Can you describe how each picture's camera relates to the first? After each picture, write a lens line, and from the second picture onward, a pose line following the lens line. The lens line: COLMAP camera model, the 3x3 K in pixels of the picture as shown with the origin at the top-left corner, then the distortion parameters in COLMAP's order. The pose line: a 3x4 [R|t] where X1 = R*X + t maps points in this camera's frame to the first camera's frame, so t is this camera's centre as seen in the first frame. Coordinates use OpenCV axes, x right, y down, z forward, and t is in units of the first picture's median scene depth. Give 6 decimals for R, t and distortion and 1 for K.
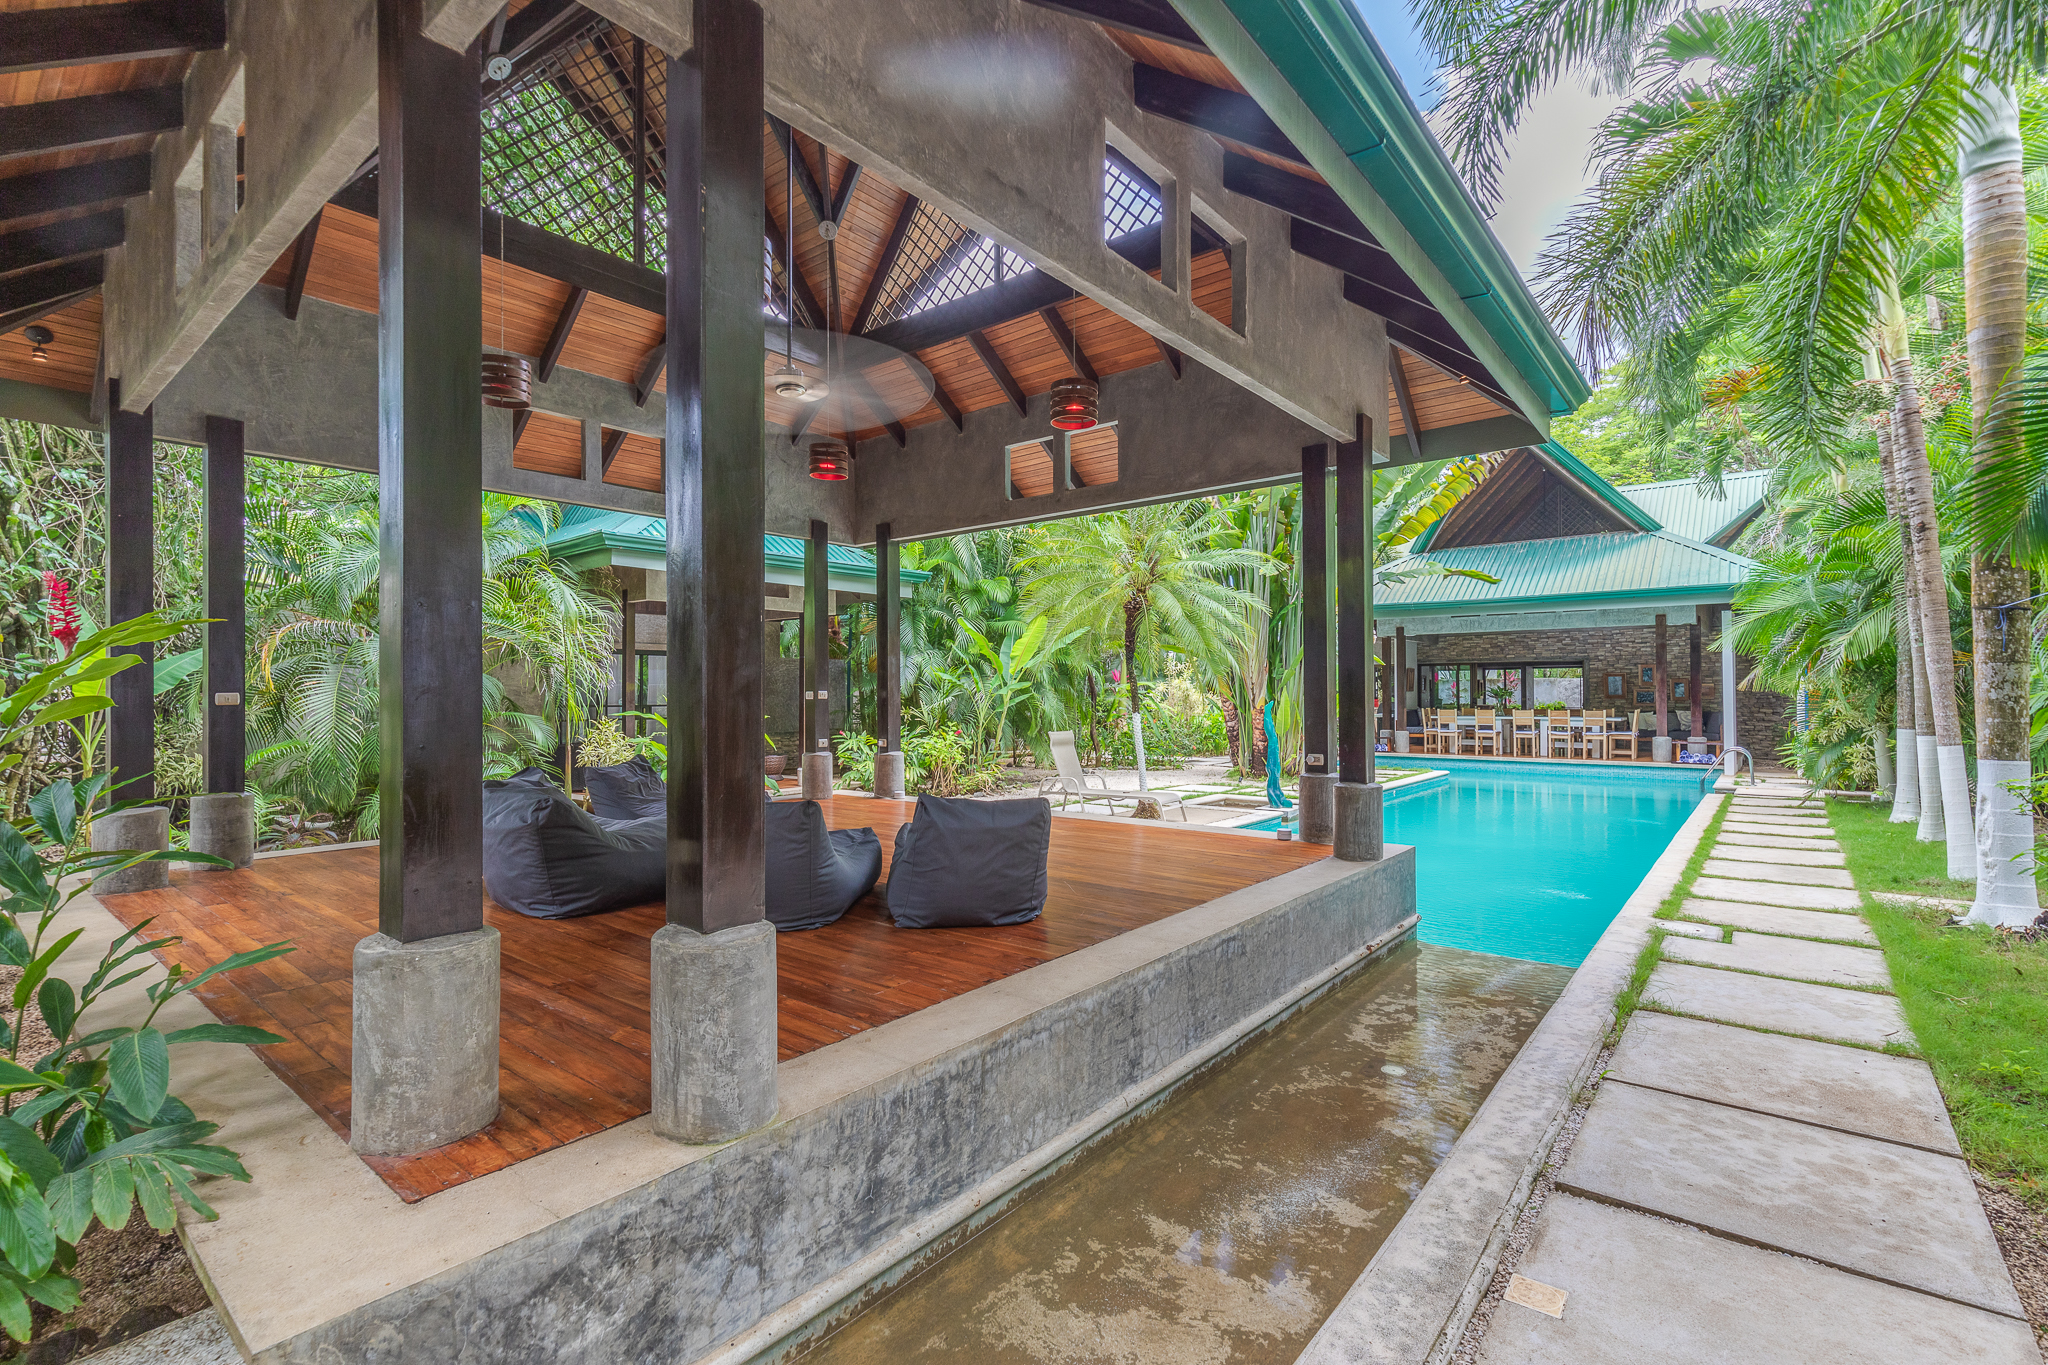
lens RADIAL K [[930.8, 0, 1024.0], [0, 930.8, 682.5], [0, 0, 1]] dist [0.001618, 0.000123]
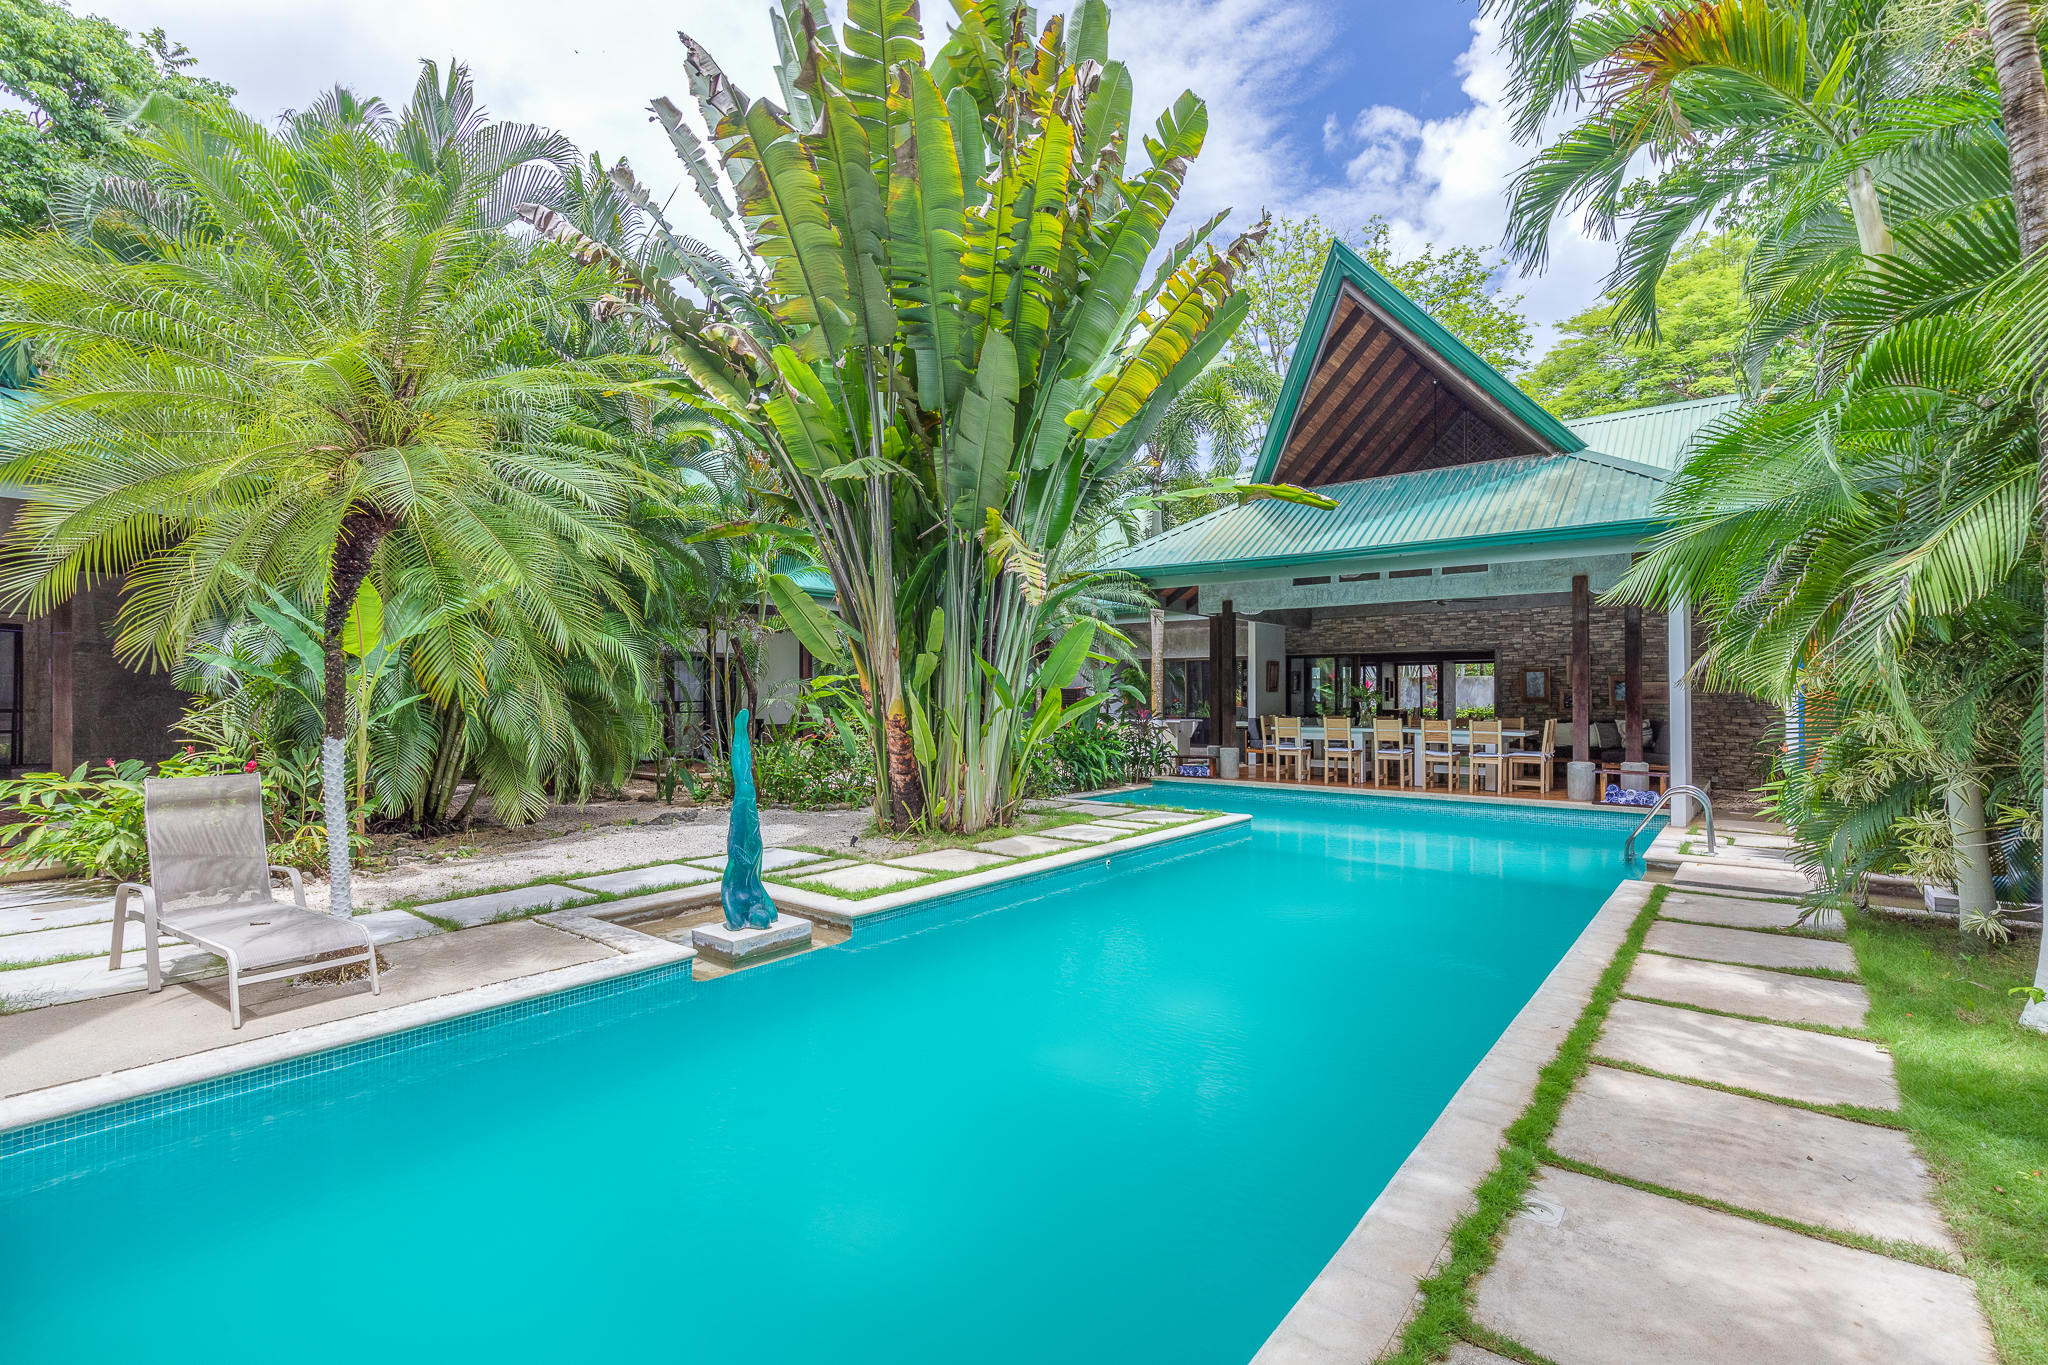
lens RADIAL K [[902.0, 0, 1035.1], [0, 902.0, 686.9], [0, 0, 1]] dist [-0.000924, 0.000204]
pose [[0.999992, 0.003819, -0.000988, 0.292999], [-0.003815, 0.999983, 0.004502, 0.003891], [0.001005, -0.004498, 0.999989, 0.355232]]
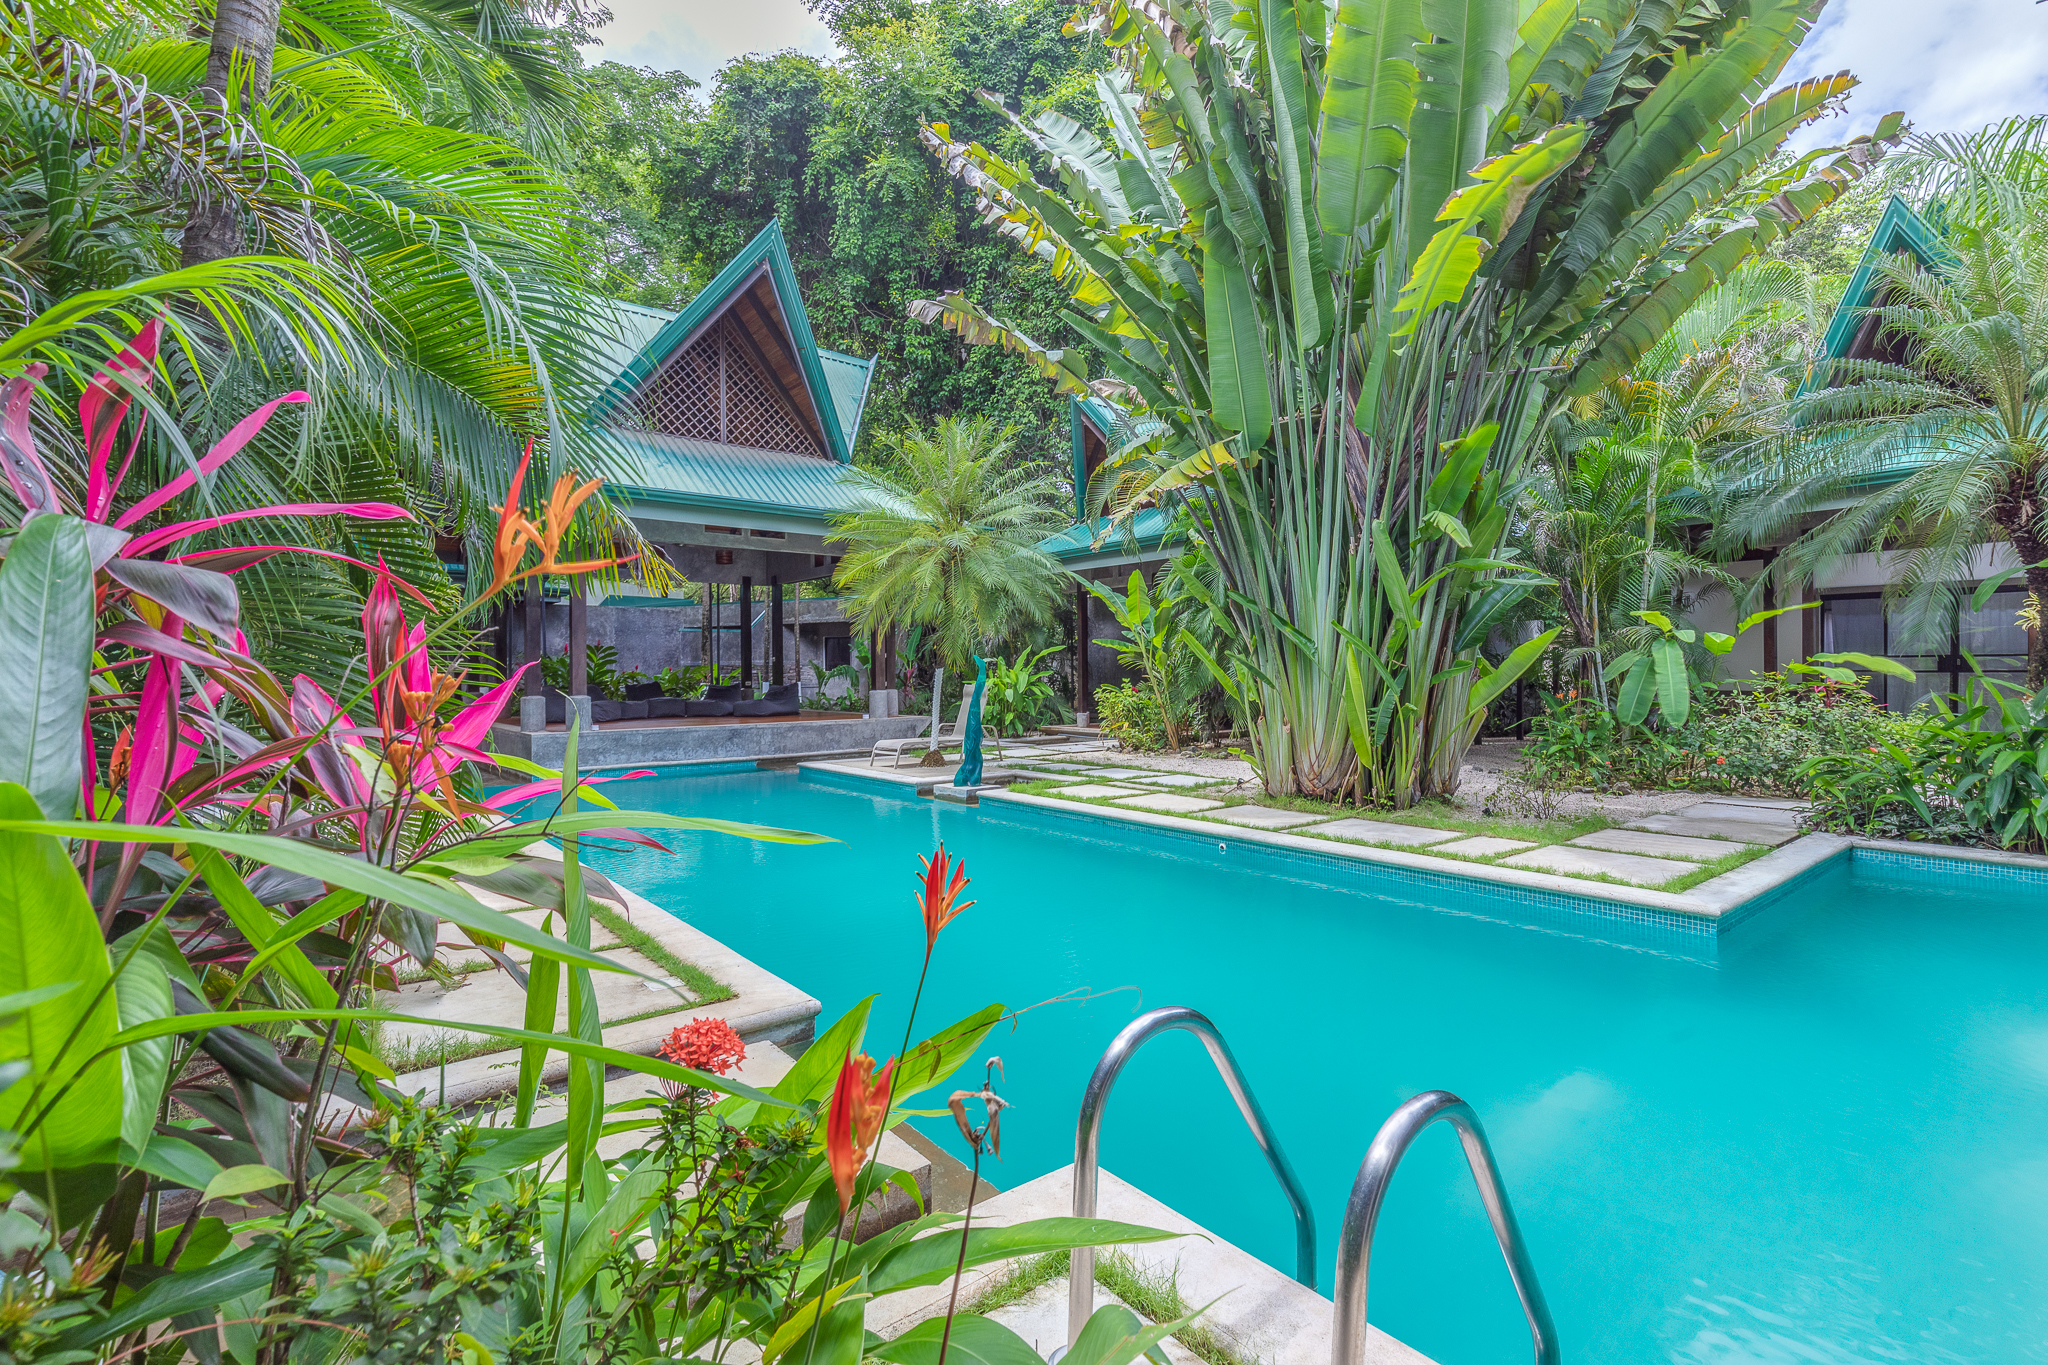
lens RADIAL K [[930.8, 0, 1024.0], [0, 930.8, 682.5], [0, 0, 1]] dist [0.001618, 0.000123]
pose [[-0.200210, 0.016882, -0.979607, 0.689891], [0.015843, 0.999777, 0.013992, 0.021938], [0.979625, -0.012719, -0.200433, 0.787828]]
